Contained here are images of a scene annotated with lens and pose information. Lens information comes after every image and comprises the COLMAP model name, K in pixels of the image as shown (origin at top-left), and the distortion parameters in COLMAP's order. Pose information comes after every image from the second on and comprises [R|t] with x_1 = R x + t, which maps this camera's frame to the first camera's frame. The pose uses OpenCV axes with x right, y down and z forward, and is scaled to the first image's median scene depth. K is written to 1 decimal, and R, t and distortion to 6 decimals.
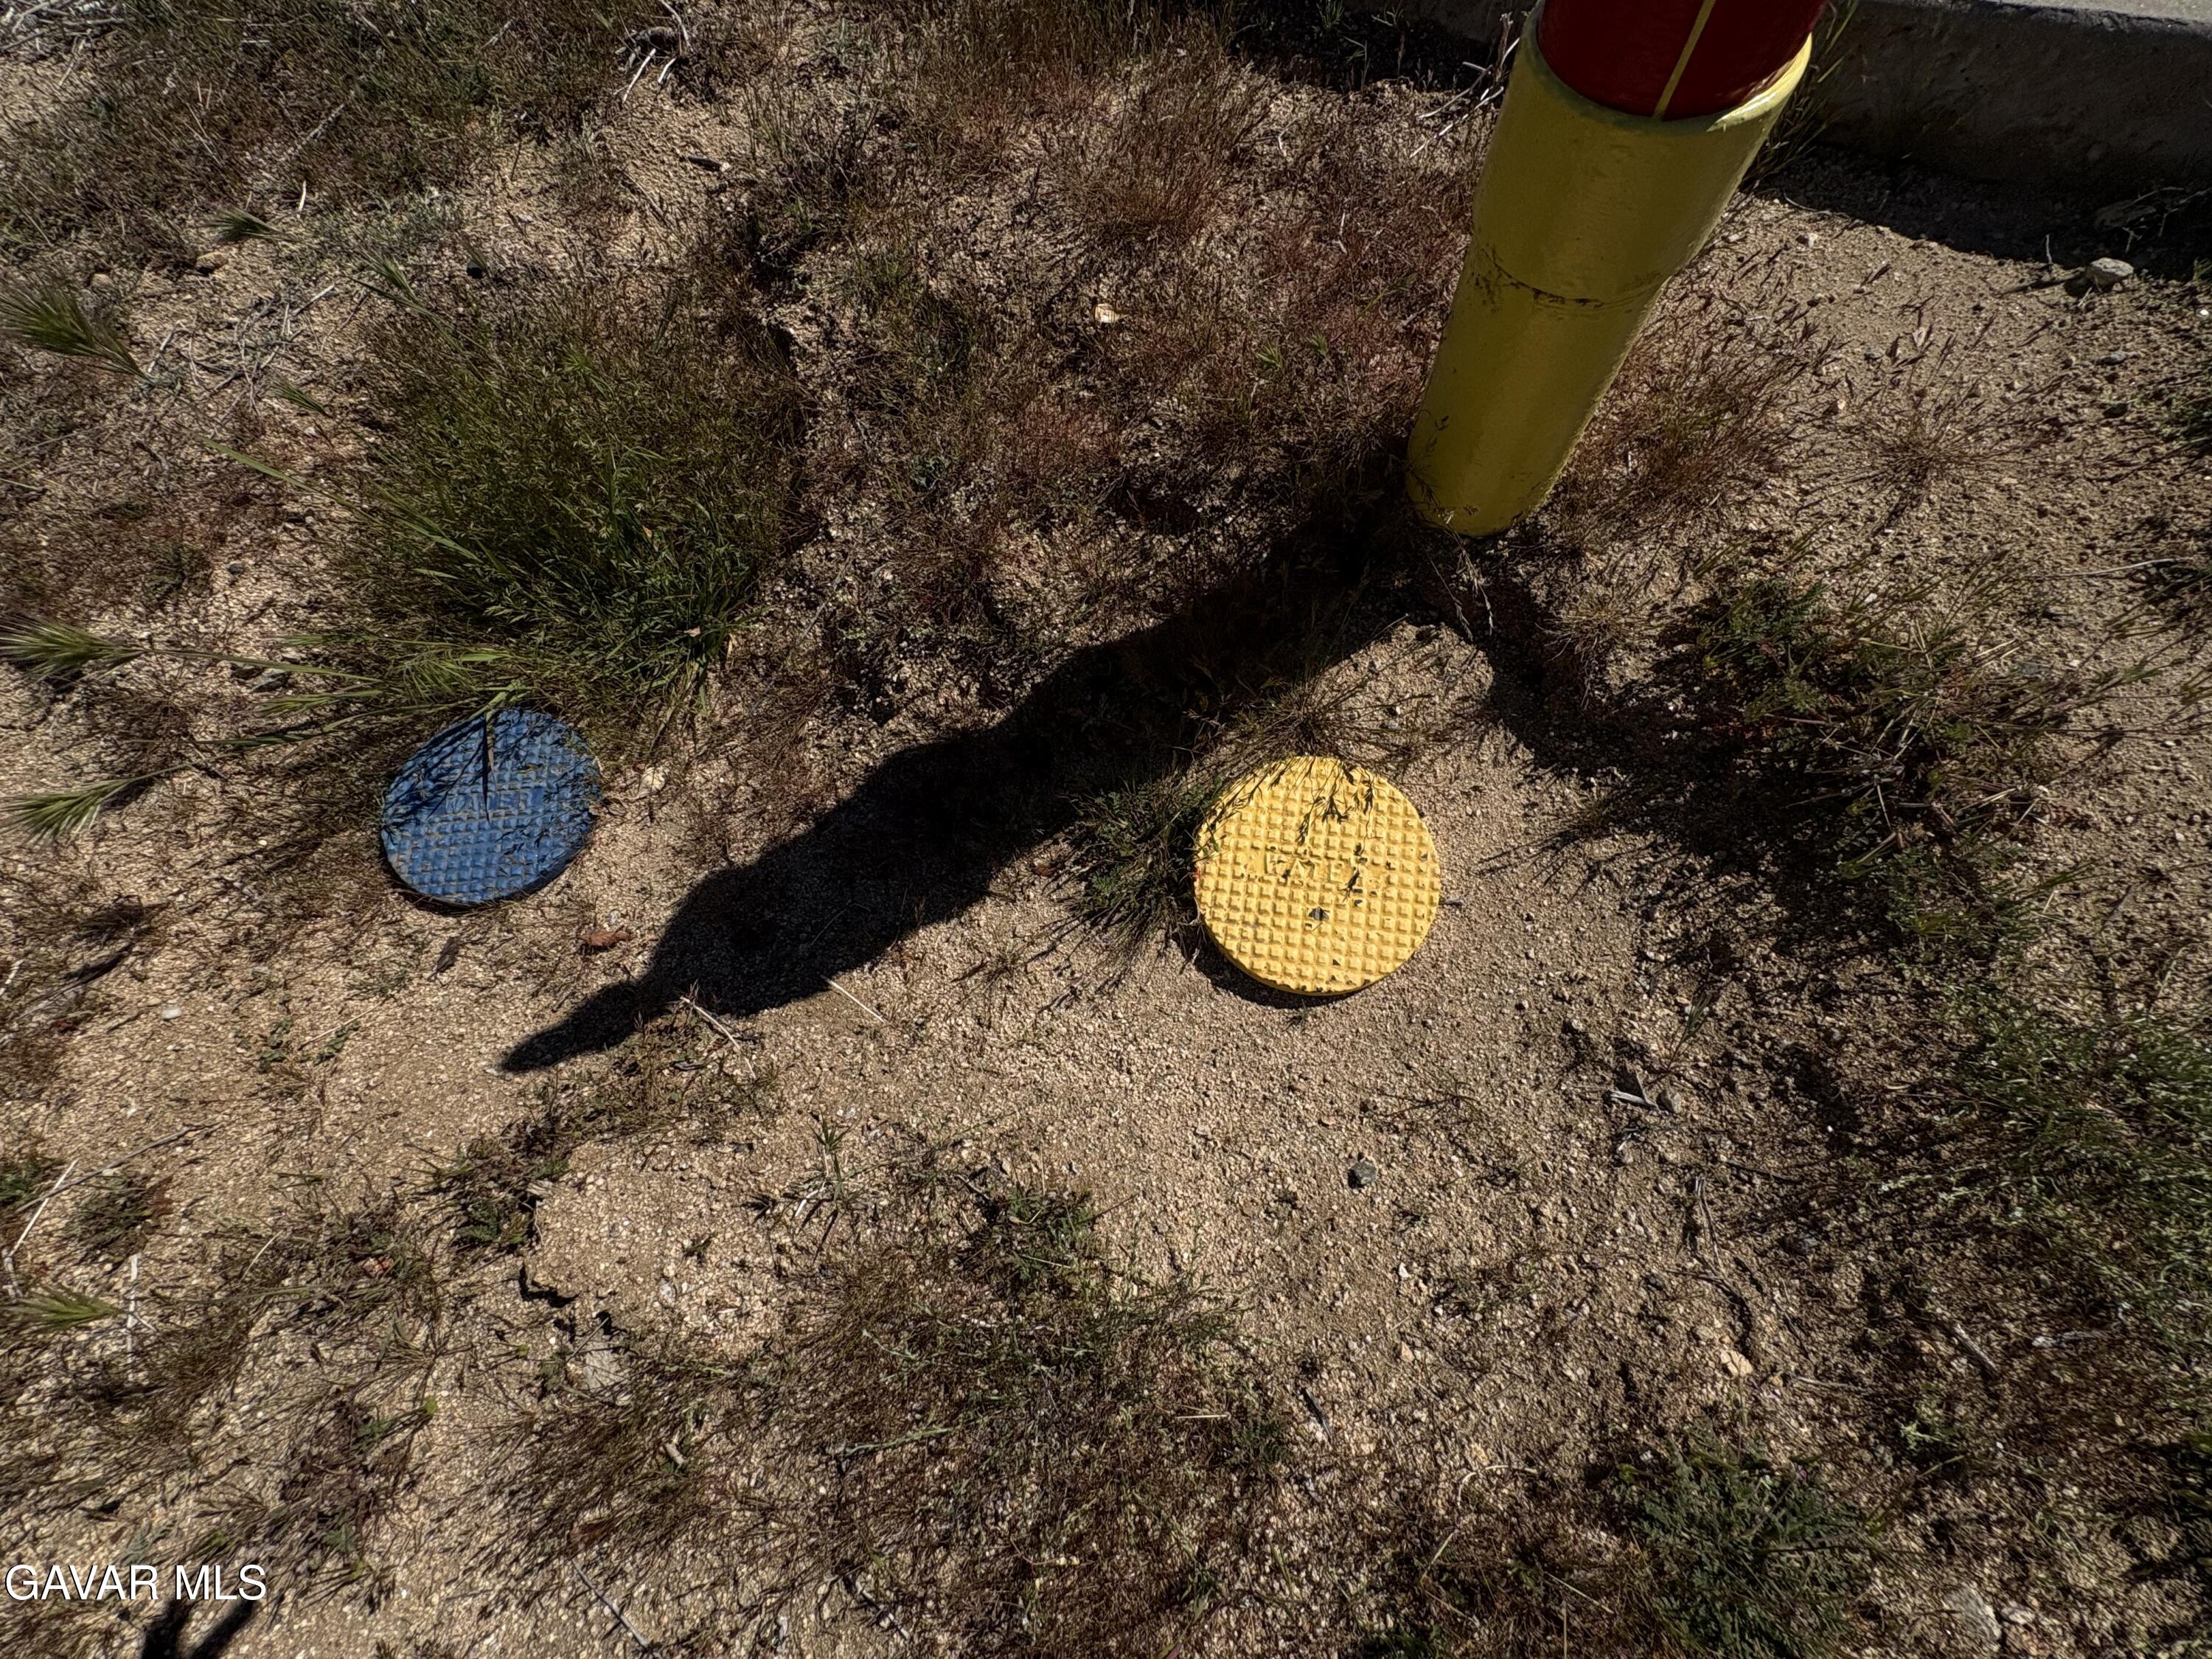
lens RADIAL K [[889.3, 0, 1107.8], [0, 889.3, 830.9], [0, 0, 1]] dist [0.002114, 0.000183]
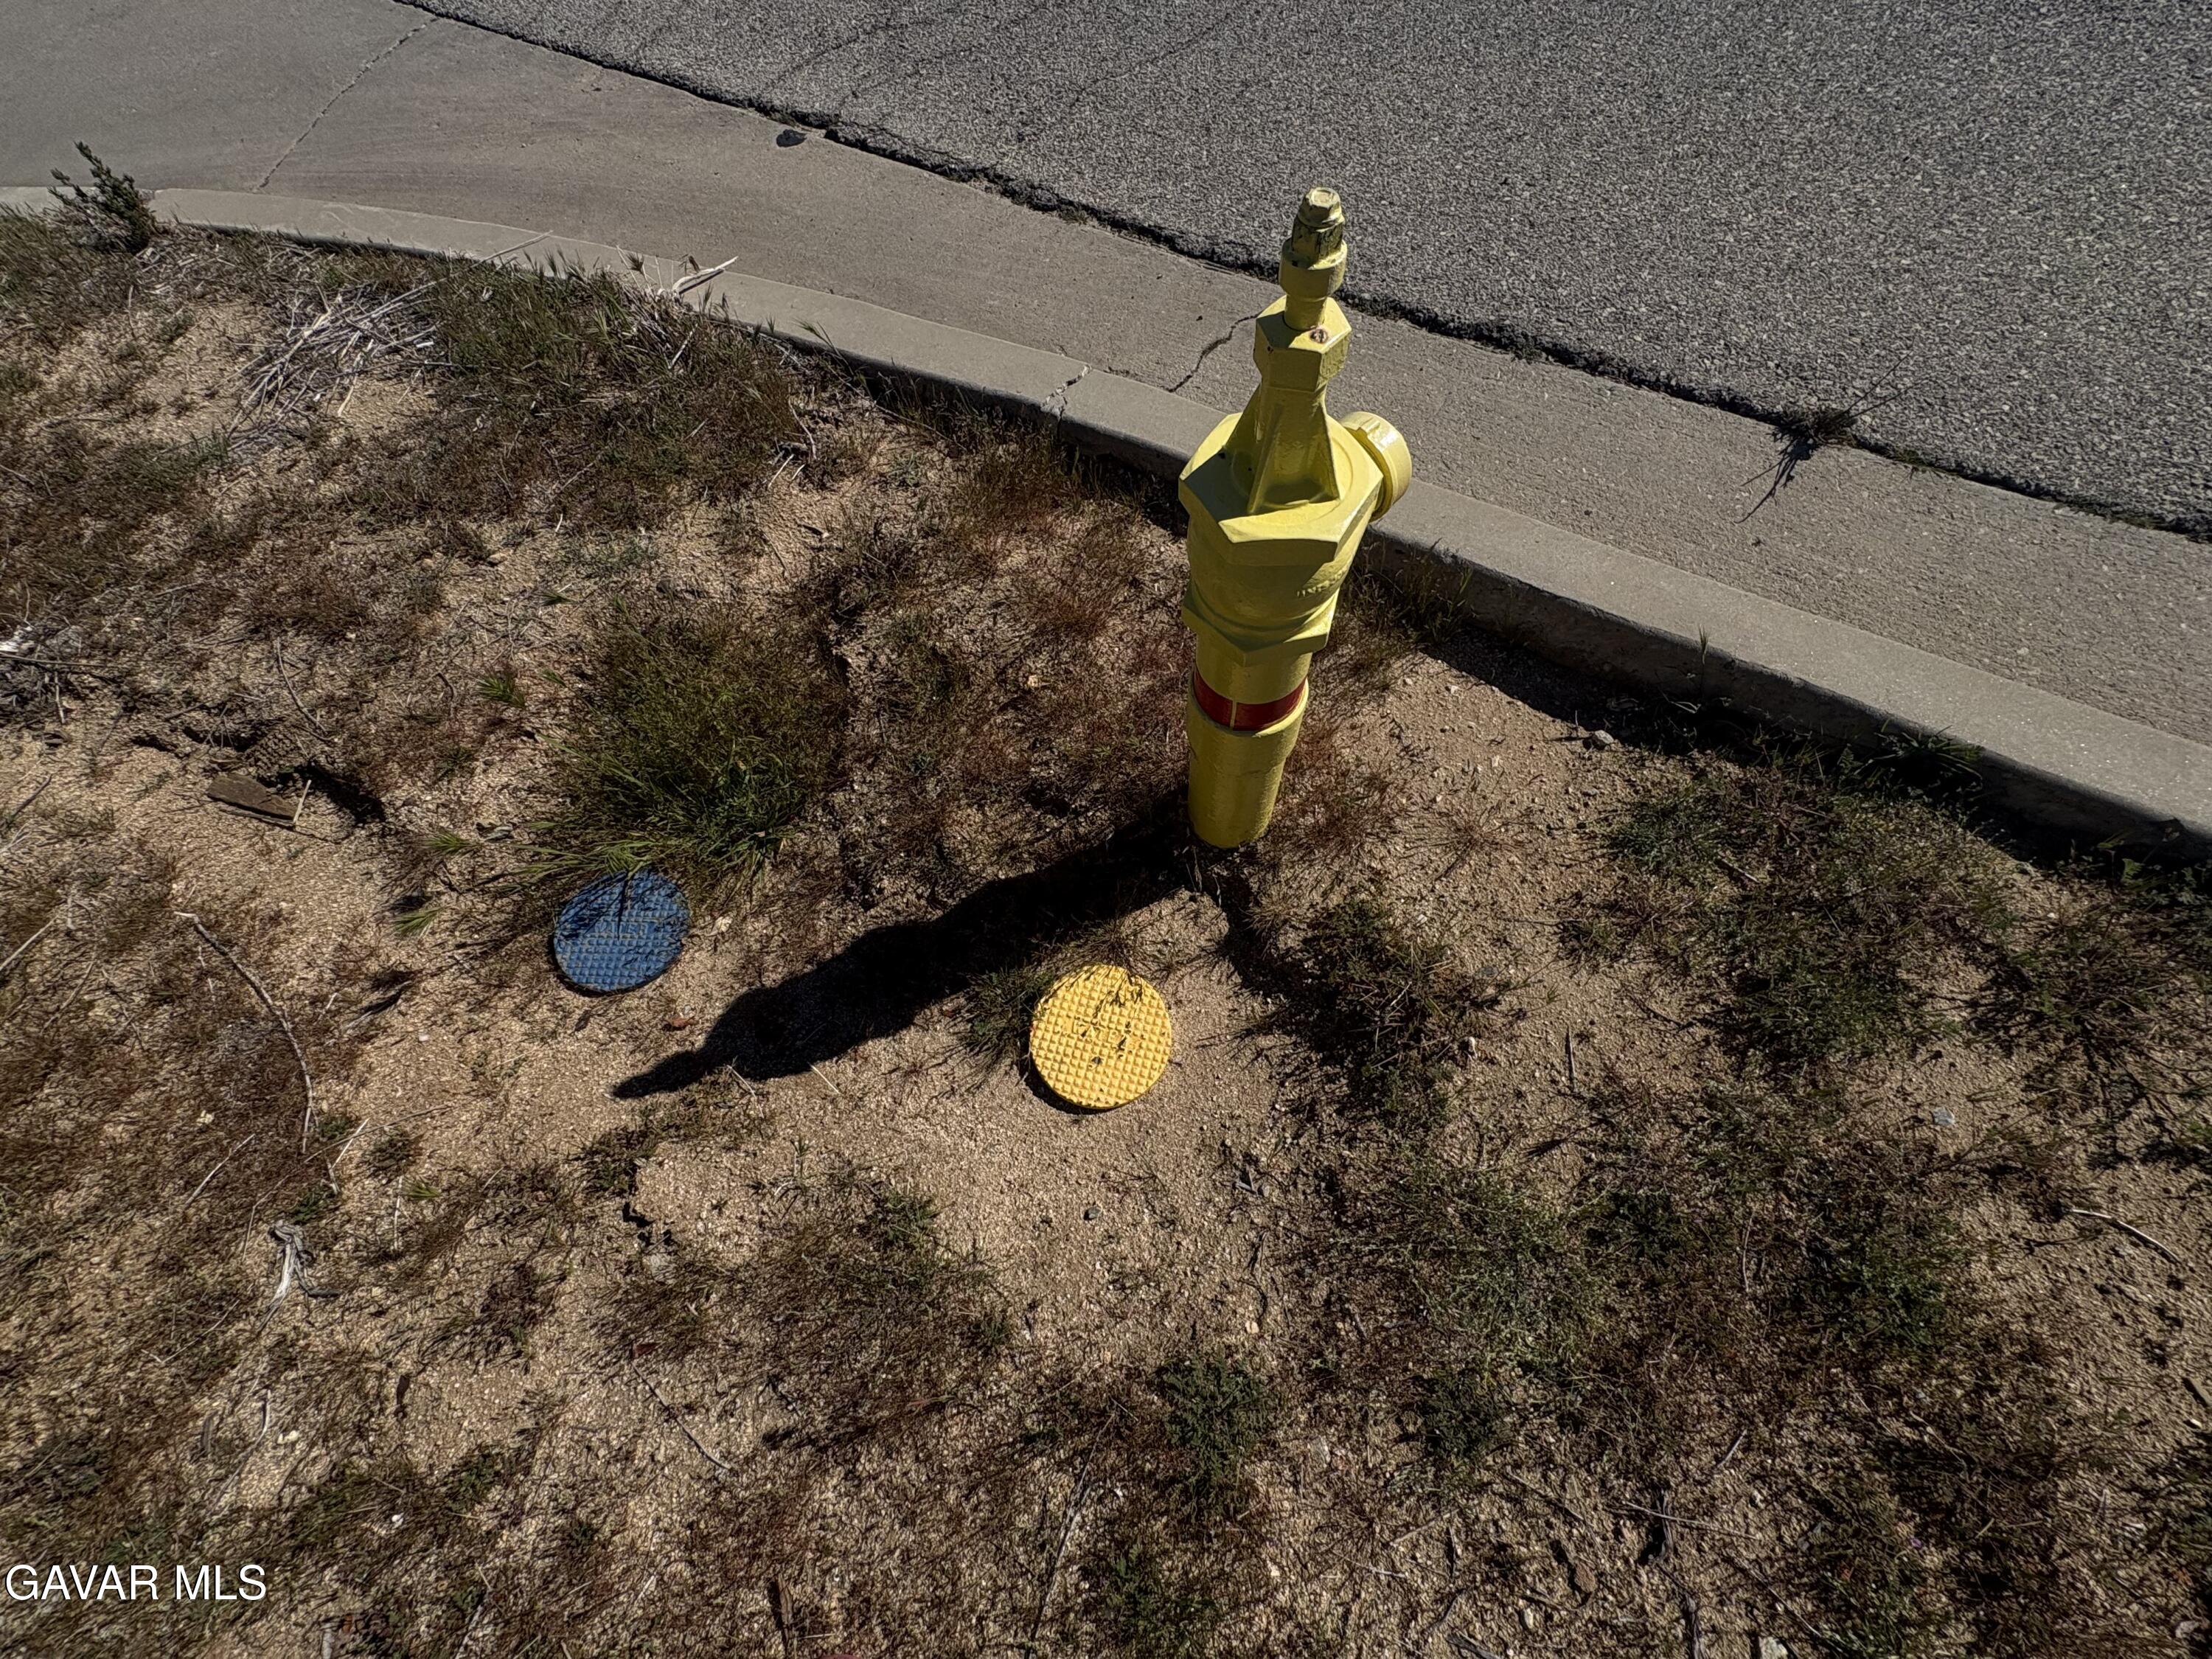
lens RADIAL K [[889.3, 0, 1104.2], [0, 889.3, 829.7], [0, 0, 1]] dist [0.002114, 0.000183]
pose [[0.993040, 0.117282, -0.010799, 0.213496], [-0.117728, 0.985780, -0.119908, -0.141259], [-0.003418, 0.120345, 0.992726, -0.763158]]
